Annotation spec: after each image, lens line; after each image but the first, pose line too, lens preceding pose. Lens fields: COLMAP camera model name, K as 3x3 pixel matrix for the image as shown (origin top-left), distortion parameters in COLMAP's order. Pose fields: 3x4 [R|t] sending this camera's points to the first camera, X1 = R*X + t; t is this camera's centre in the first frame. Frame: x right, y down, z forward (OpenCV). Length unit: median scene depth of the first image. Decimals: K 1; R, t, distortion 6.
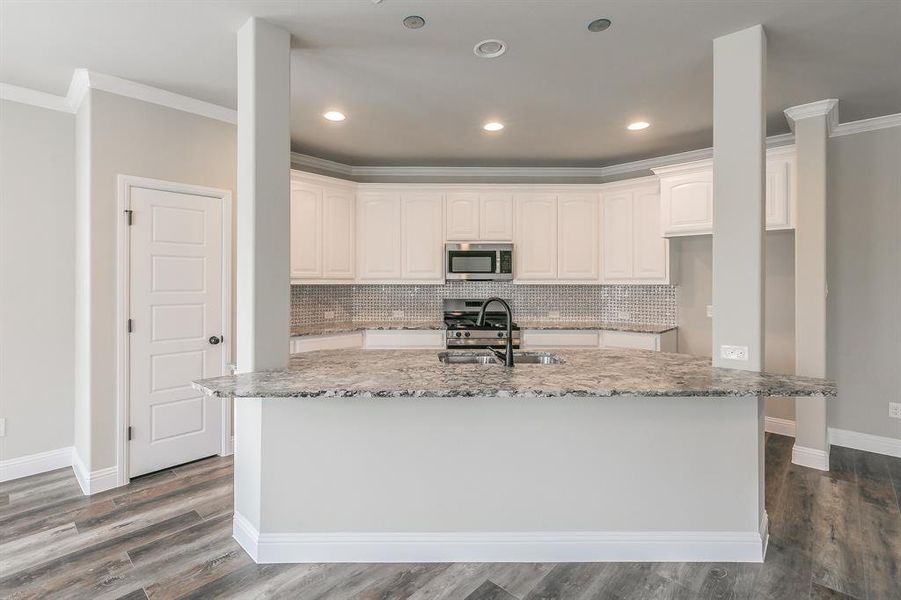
lens RADIAL K [[428.0, 0, 425.8], [0, 428.0, 282.8], [0, 0, 1]] dist [0.015975, 0.000239]
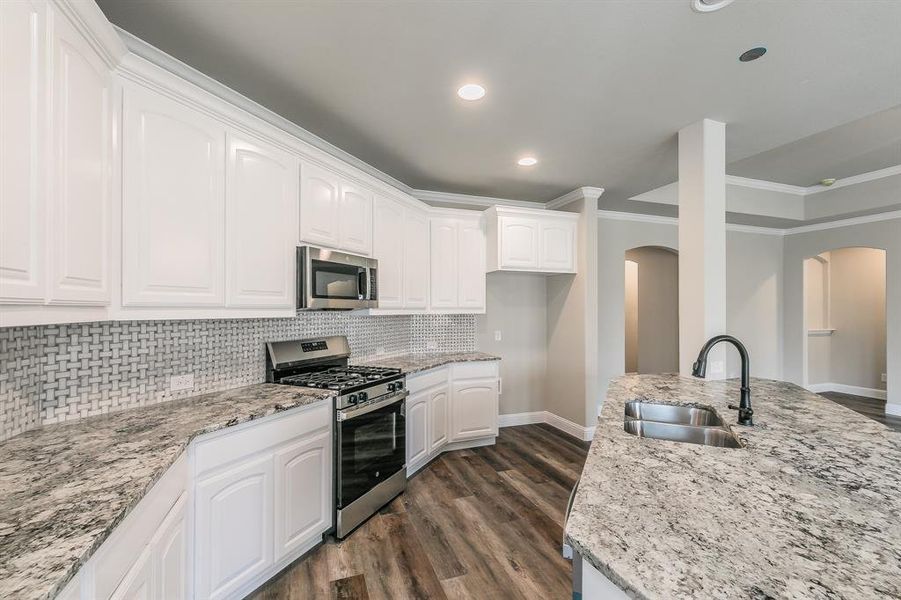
lens RADIAL K [[390.8, 0, 450.5], [0, 390.8, 300.0], [0, 0, 1]] dist [0.000916, 0.000019]
pose [[0.448680, 0.021921, 0.893424, -0.356060], [0.002295, 0.999668, -0.025680, -0.005188], [-0.893690, 0.013572, 0.448480, 0.626247]]
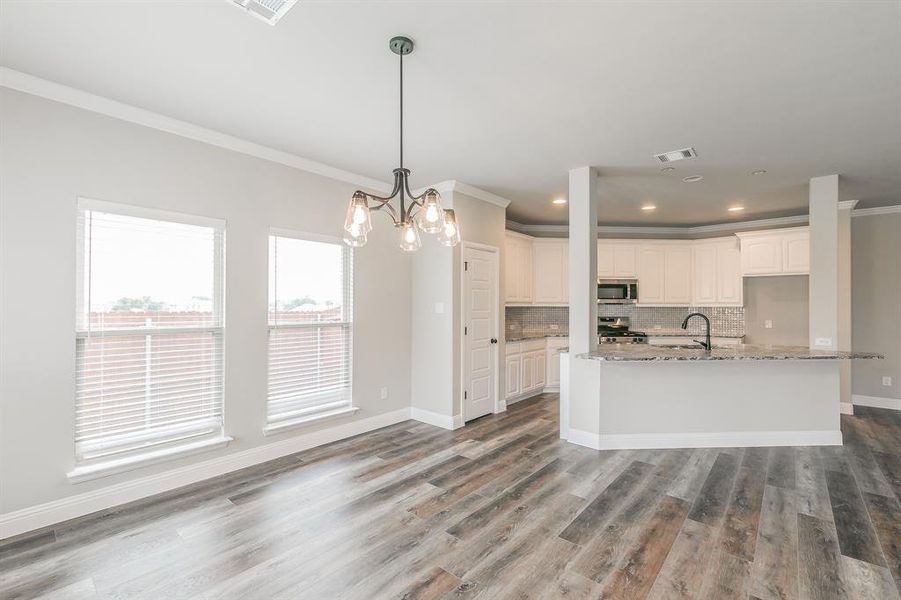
lens RADIAL K [[397.2, 0, 463.4], [0, 397.2, 298.2], [0, 0, 1]] dist [0.035045, -0.000164]
pose [[0.996674, 0.003582, 0.081415, -0.545373], [-0.002090, 0.999829, -0.018394, 0.001216], [-0.081467, 0.018163, 0.996511, -0.358254]]
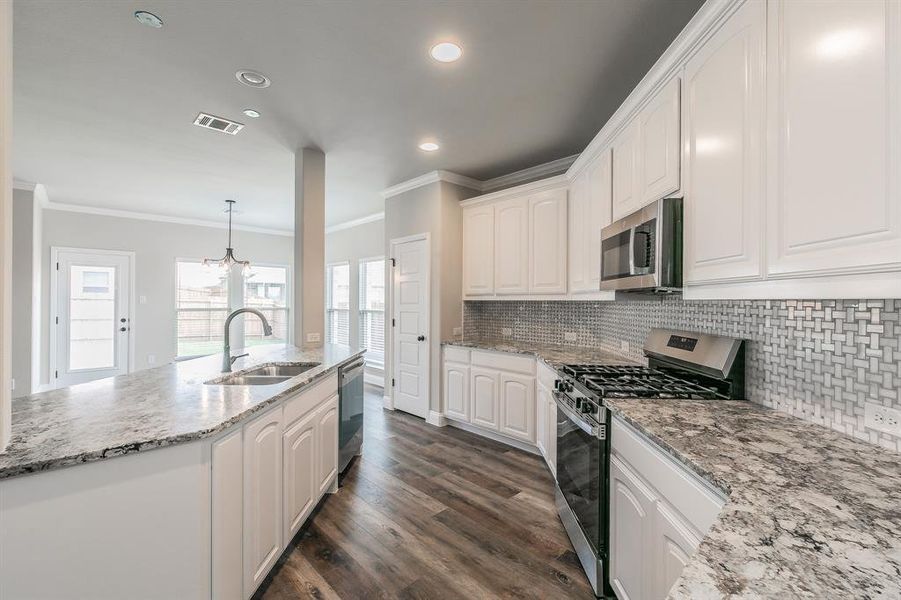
lens RADIAL K [[397.2, 0, 463.4], [0, 397.2, 298.2], [0, 0, 1]] dist [0.035045, -0.000164]
pose [[-0.022976, -0.006392, -0.999716, 0.629958], [-0.005459, 0.999965, -0.006268, 0.004594], [0.999721, 0.005314, -0.023010, 0.874783]]
